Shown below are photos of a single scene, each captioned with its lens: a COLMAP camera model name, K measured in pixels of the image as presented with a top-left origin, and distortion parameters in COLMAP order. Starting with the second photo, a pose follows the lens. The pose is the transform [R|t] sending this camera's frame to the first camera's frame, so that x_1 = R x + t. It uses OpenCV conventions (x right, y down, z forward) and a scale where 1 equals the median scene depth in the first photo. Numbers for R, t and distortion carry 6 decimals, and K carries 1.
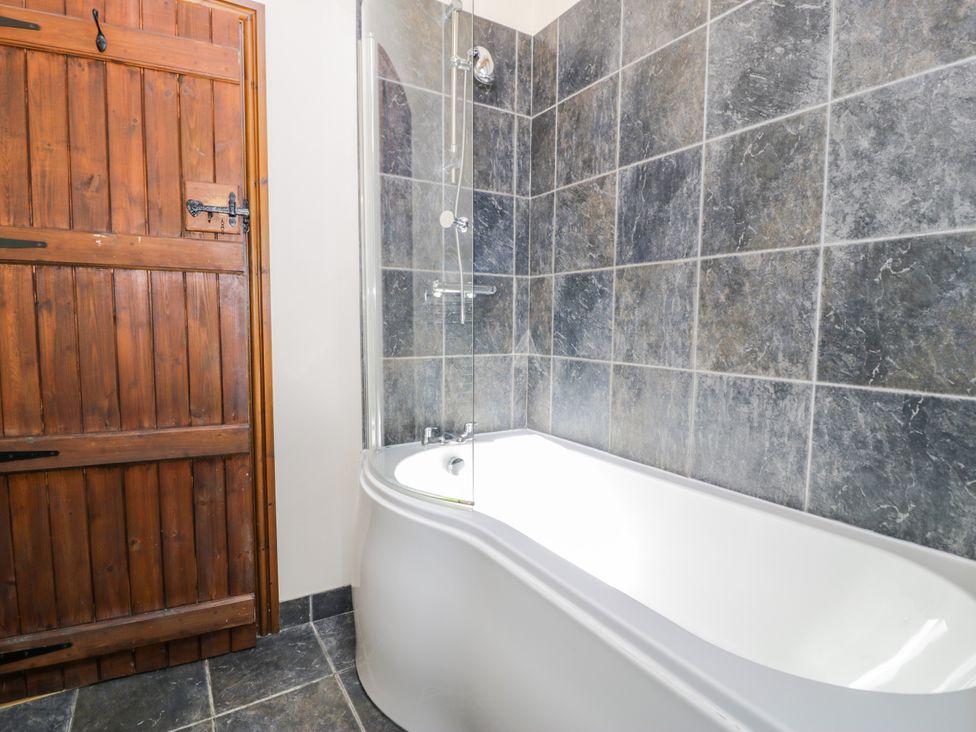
lens RADIAL K [[507.2, 0, 490.7], [0, 507.2, 365.5], [0, 0, 1]] dist [-0.005305, -0.010994]
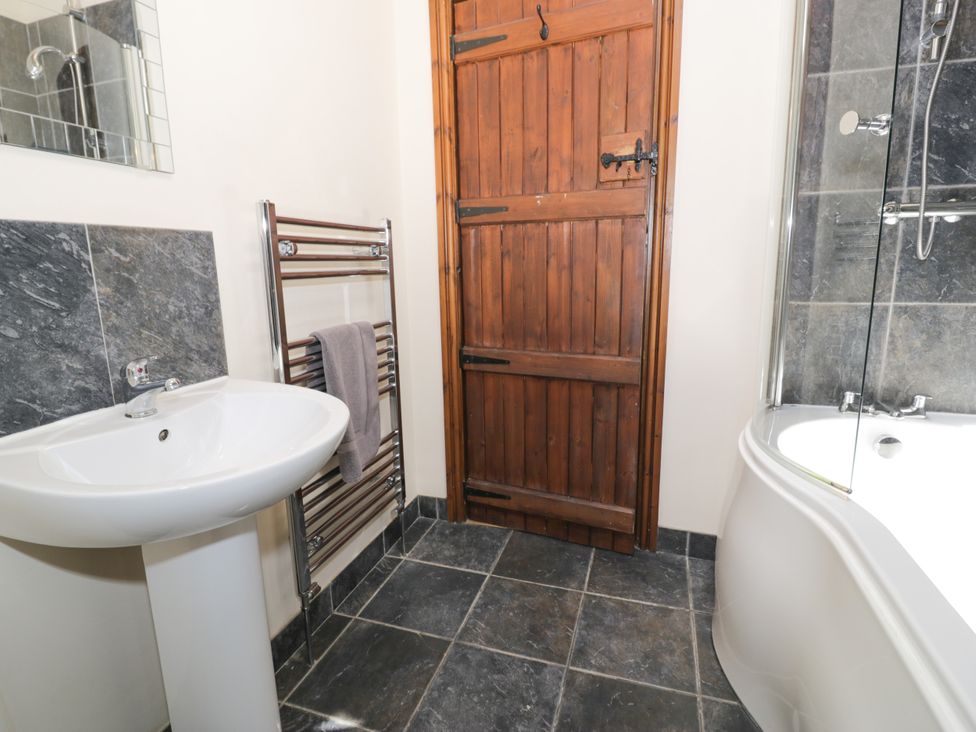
lens RADIAL K [[507.2, 0, 488.3], [0, 507.2, 367.2], [0, 0, 1]] dist [-0.005305, -0.010994]
pose [[0.628344, 0.134181, -0.766276, 0.162646], [-0.040629, 0.989328, 0.139923, -0.005926], [0.776874, -0.056787, 0.627091, 0.067773]]
